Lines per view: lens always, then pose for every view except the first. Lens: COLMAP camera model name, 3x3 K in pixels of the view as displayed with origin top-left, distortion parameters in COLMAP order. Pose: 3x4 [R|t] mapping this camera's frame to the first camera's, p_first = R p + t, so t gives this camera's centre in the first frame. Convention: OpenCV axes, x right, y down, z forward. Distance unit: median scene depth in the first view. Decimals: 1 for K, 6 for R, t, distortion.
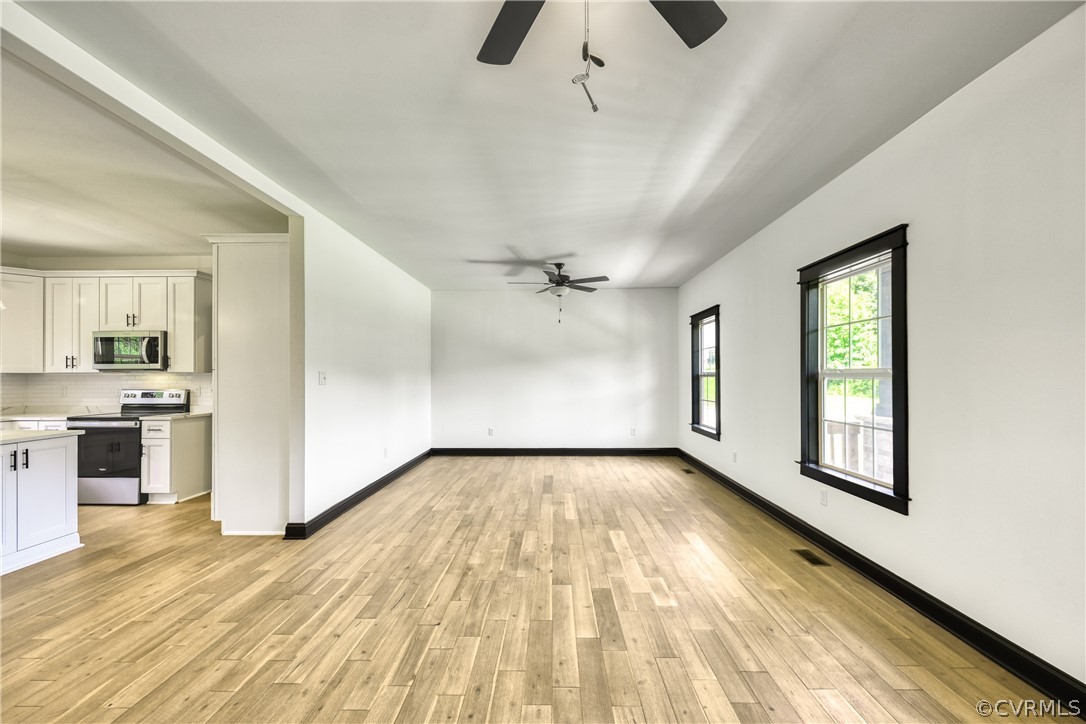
lens RADIAL K [[438.3, 0, 545.0], [0, 438.3, 370.5], [0, 0, 1]] dist [0.004490, 0.000585]
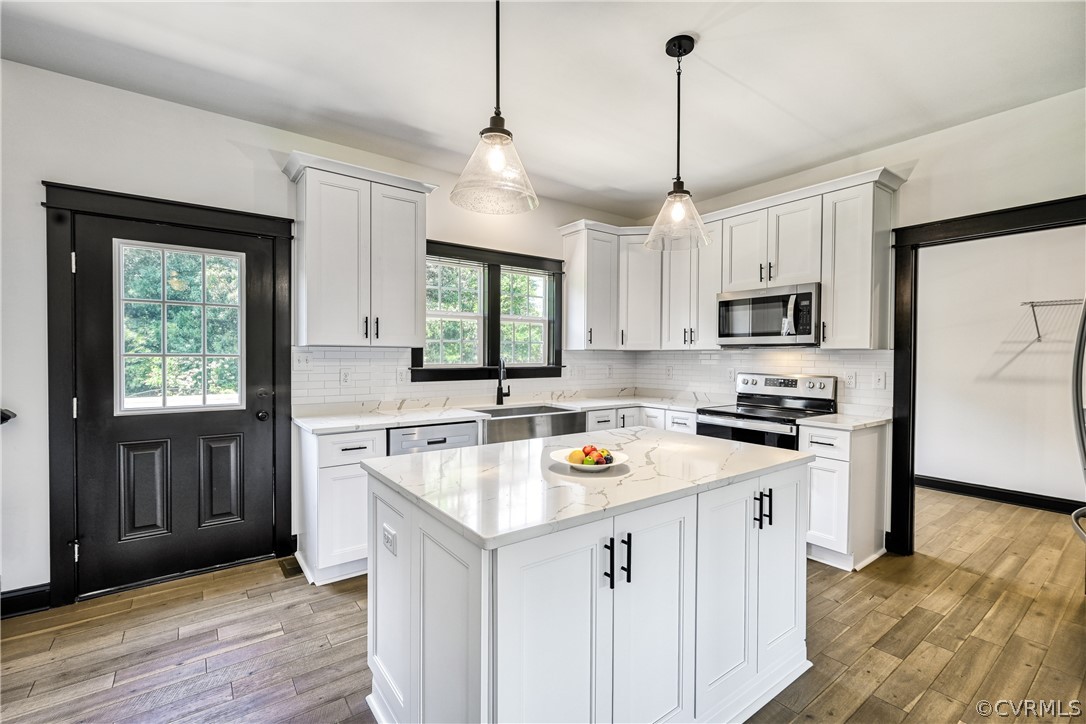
lens RADIAL K [[474.5, 0, 548.8], [0, 474.5, 363.0], [0, 0, 1]] dist [-0.002341, -0.000058]
pose [[0.631404, 0.020192, -0.775191, -0.580313], [-0.000932, 0.999680, 0.025281, 0.007550], [0.775453, -0.015240, 0.631221, 0.276333]]
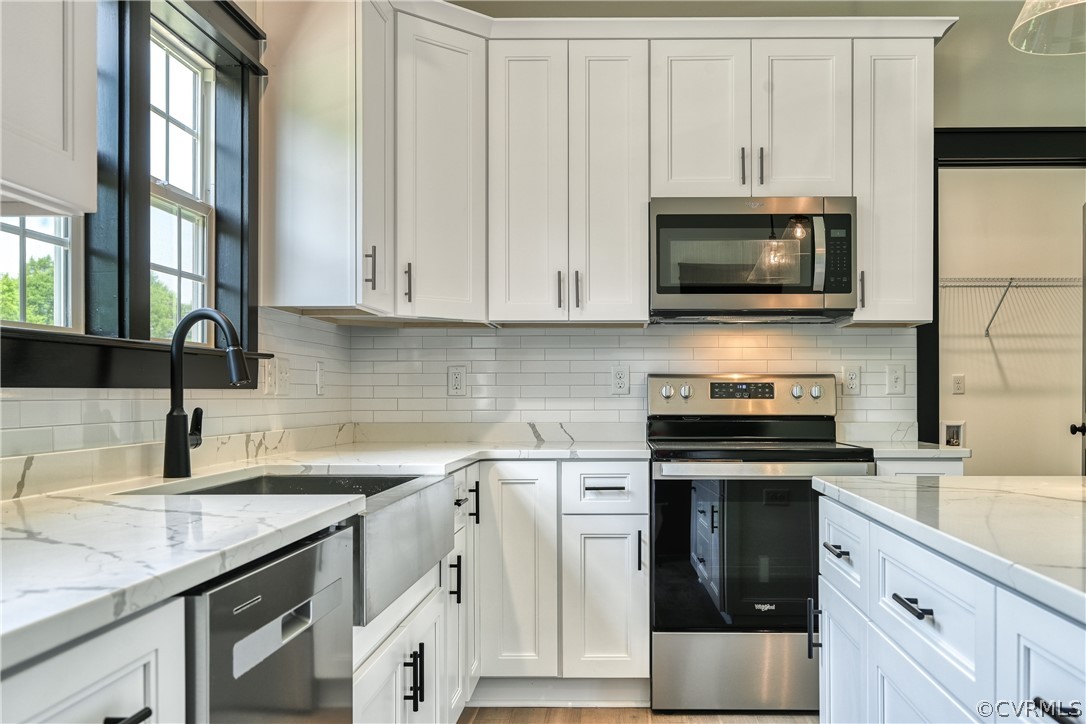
lens RADIAL K [[987.5, 0, 586.5], [0, 987.5, 394.3], [0, 0, 1]] dist [-0.049464, -0.006867]
pose [[0.999752, 0.003998, 0.021919, -1.080937], [-0.004149, 0.999968, 0.006855, 0.056488], [-0.021891, -0.006944, 0.999736, 0.247610]]
